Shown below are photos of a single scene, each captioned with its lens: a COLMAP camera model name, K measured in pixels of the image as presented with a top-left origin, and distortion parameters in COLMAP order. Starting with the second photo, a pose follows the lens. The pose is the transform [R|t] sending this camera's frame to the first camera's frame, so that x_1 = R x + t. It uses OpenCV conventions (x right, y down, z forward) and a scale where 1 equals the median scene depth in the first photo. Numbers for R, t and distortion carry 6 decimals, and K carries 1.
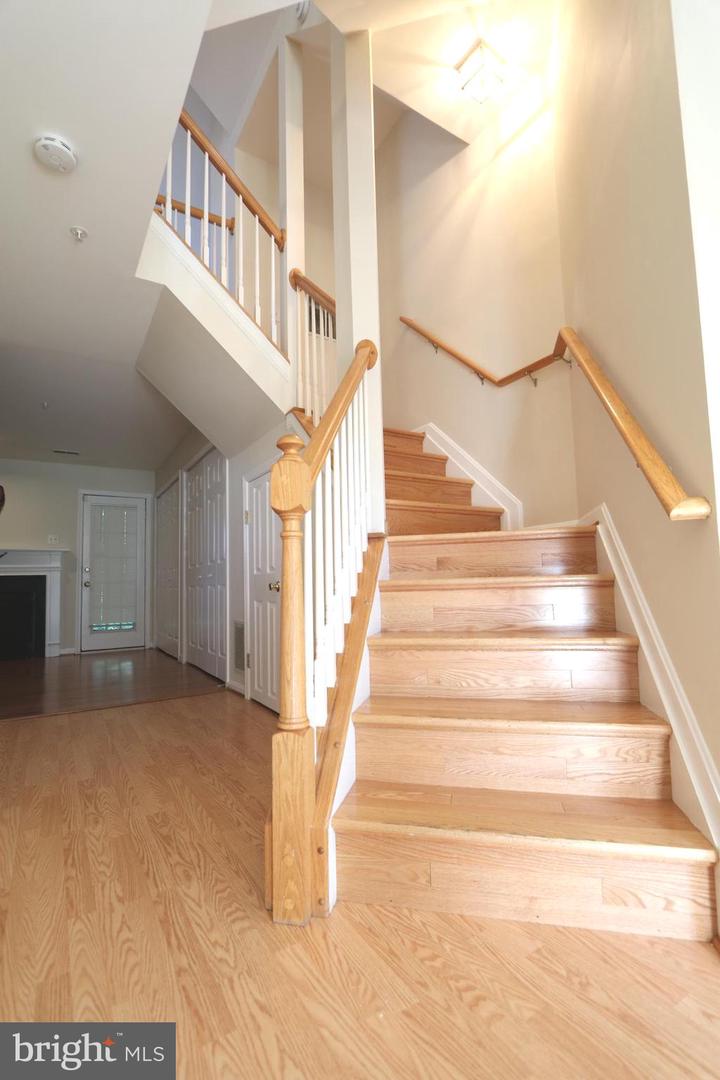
lens RADIAL K [[496.0, 0, 354.4], [0, 496.0, 543.0], [0, 0, 1]] dist [-0.015114, 0.000639]
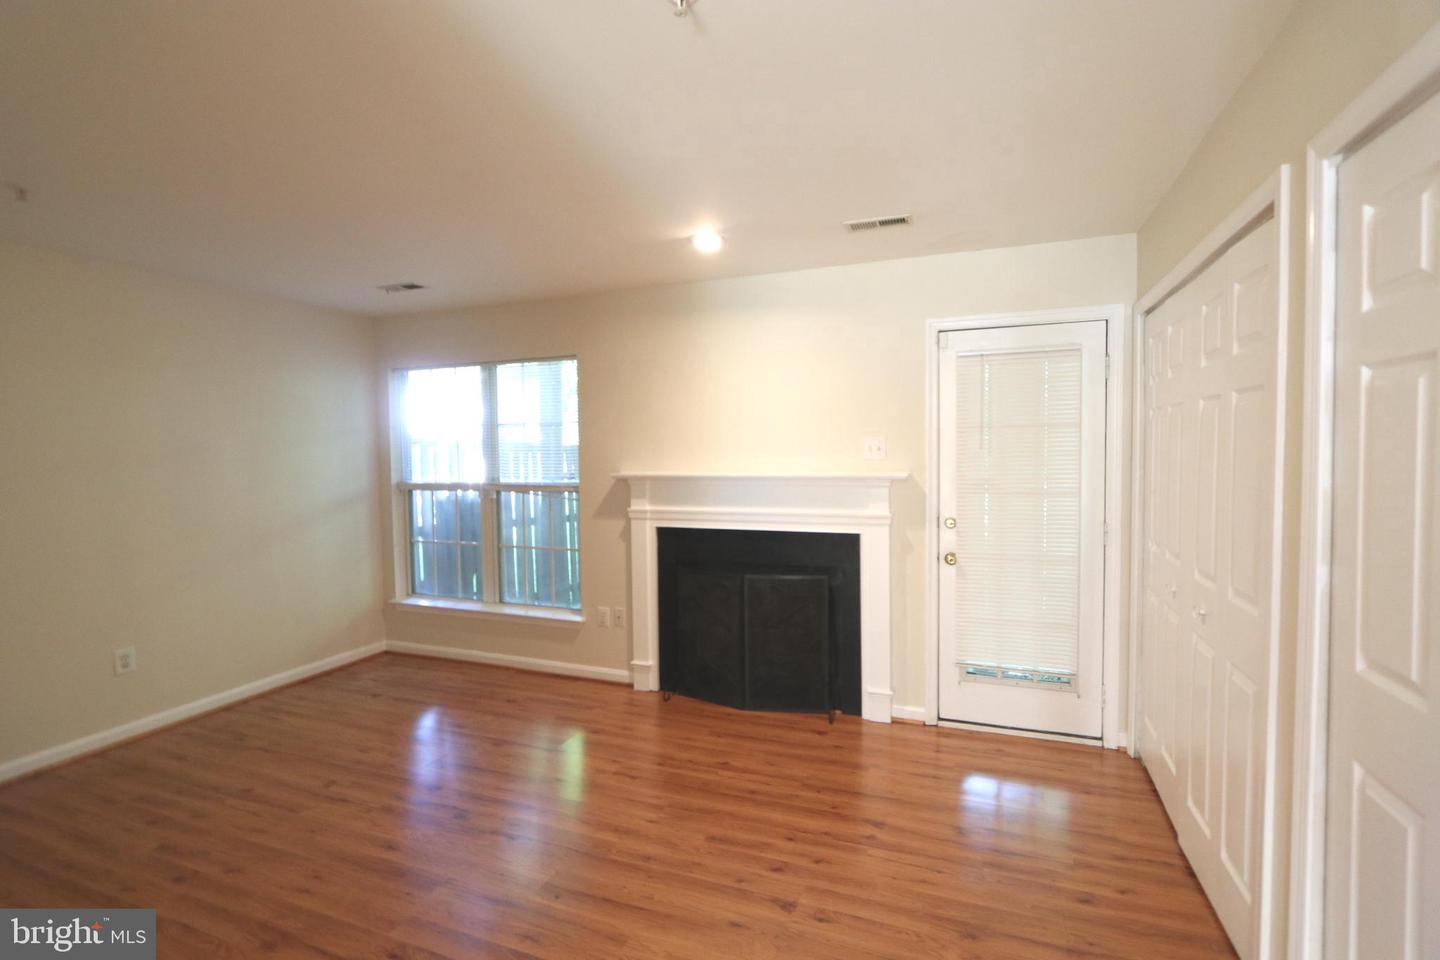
lens RADIAL K [[661.3, 0, 715.0], [0, 661.3, 476.2], [0, 0, 1]] dist [-0.015114, 0.000639]
pose [[0.601392, 0.049012, -0.797450, -0.239035], [0.063783, 0.991986, 0.109070, -0.054477], [0.796404, -0.116458, 0.593446, 0.552380]]
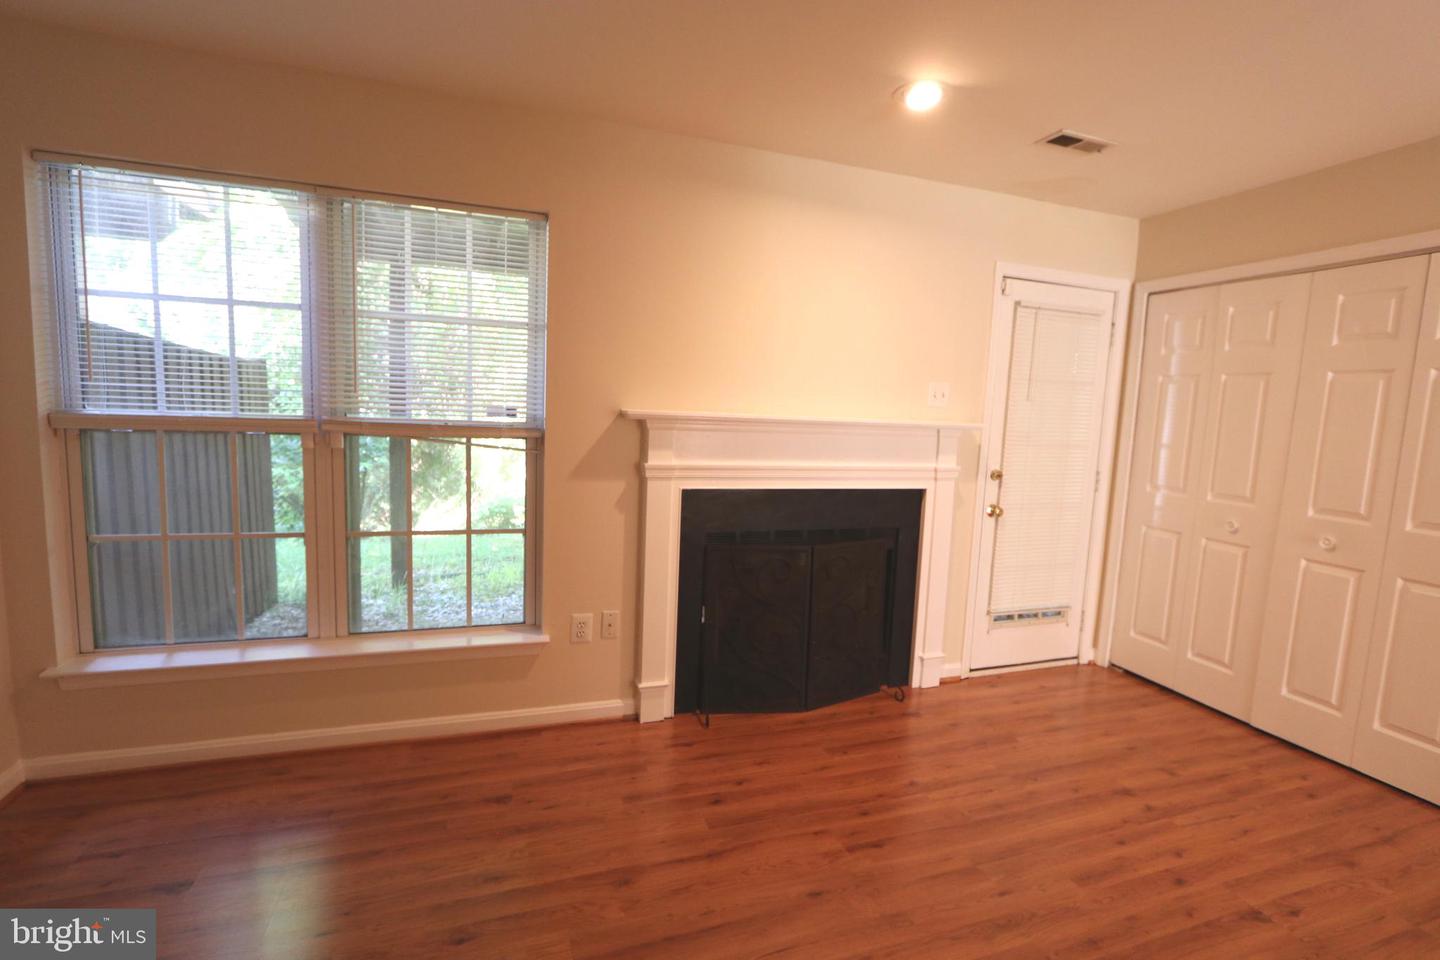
lens RADIAL K [[661.3, 0, 715.0], [0, 661.3, 476.2], [0, 0, 1]] dist [-0.015114, 0.000639]
pose [[0.974096, 0.088540, -0.208081, -0.666563], [-0.048393, 0.980464, 0.190654, -0.035108], [0.220897, -0.175645, 0.959351, 0.456588]]
